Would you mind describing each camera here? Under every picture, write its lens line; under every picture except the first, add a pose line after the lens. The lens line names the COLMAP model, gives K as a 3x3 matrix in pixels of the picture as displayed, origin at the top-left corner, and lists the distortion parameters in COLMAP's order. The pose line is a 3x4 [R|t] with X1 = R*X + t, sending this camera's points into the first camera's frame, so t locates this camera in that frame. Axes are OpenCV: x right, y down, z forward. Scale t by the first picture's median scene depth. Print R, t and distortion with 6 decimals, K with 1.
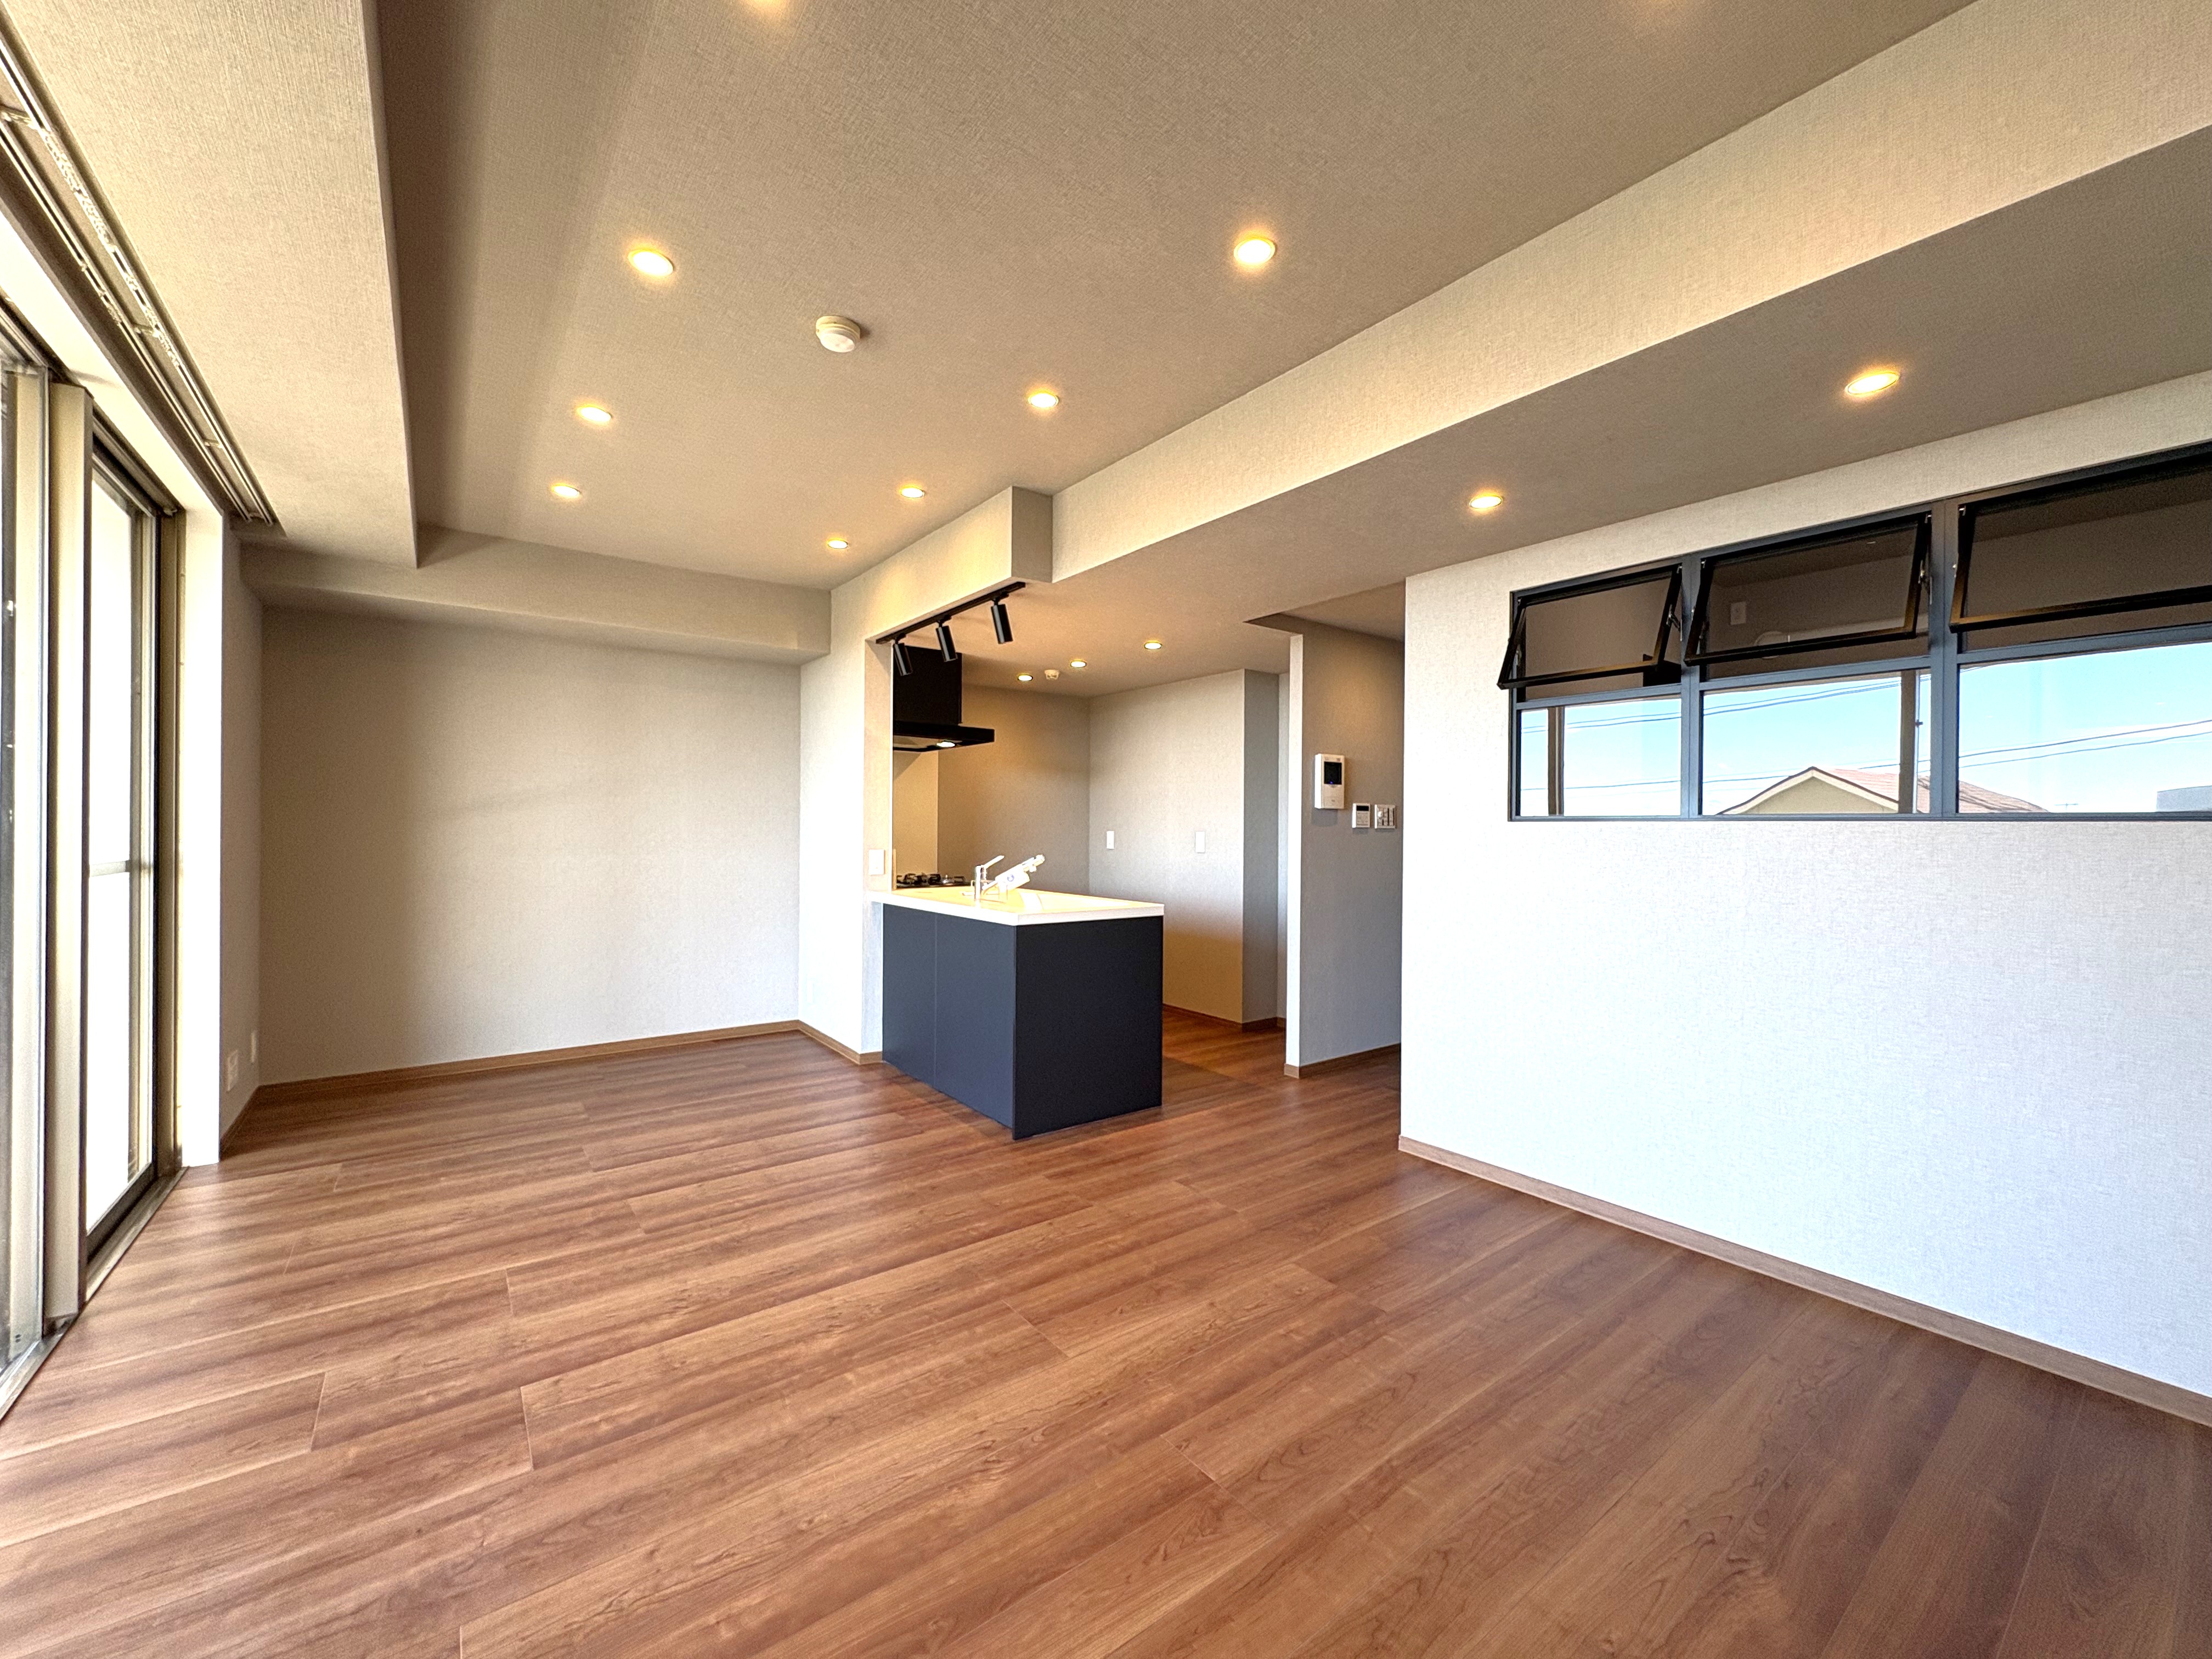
lens RADIAL K [[885.4, 0, 1104.4], [0, 885.4, 826.1], [0, 0, 1]] dist [-0.004594, -0.000198]
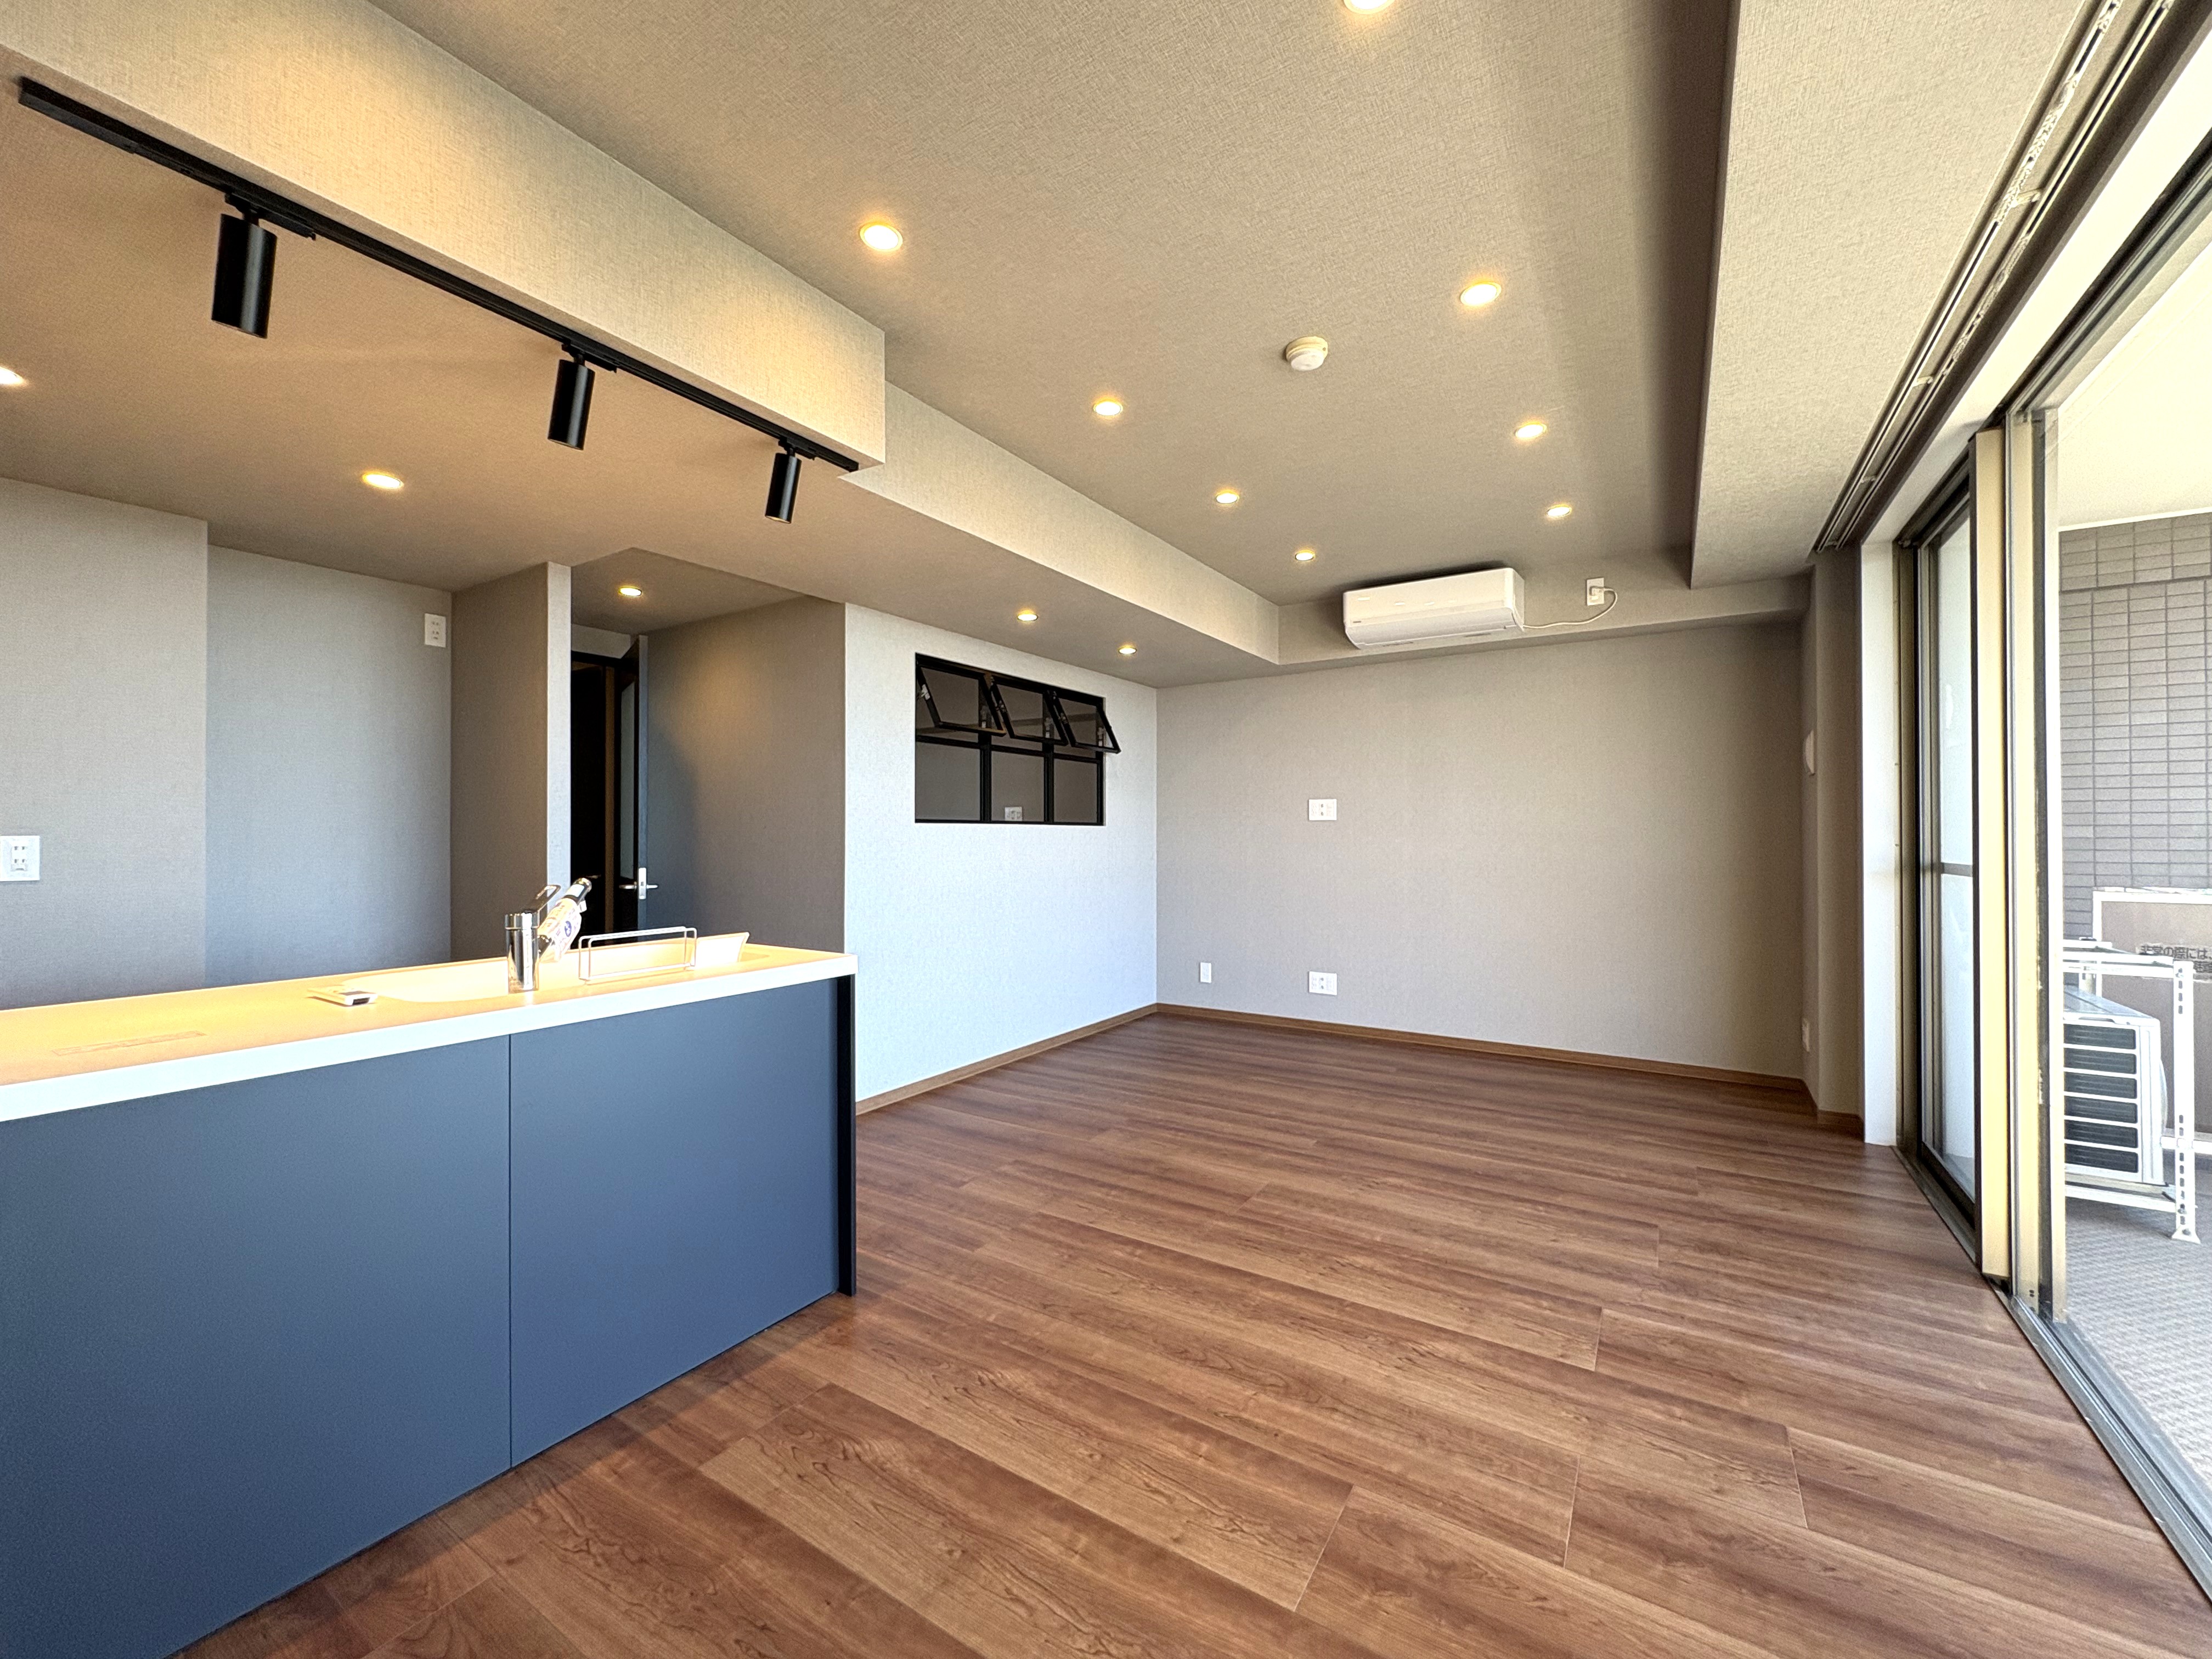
lens RADIAL K [[885.4, 0, 1104.4], [0, 885.4, 826.1], [0, 0, 1]] dist [-0.004594, -0.000198]
pose [[-0.352066, 0.000501, 0.935975, -1.312806], [-0.003110, 0.999994, -0.001705, 0.001282], [-0.935970, -0.003511, -0.352063, 1.750530]]
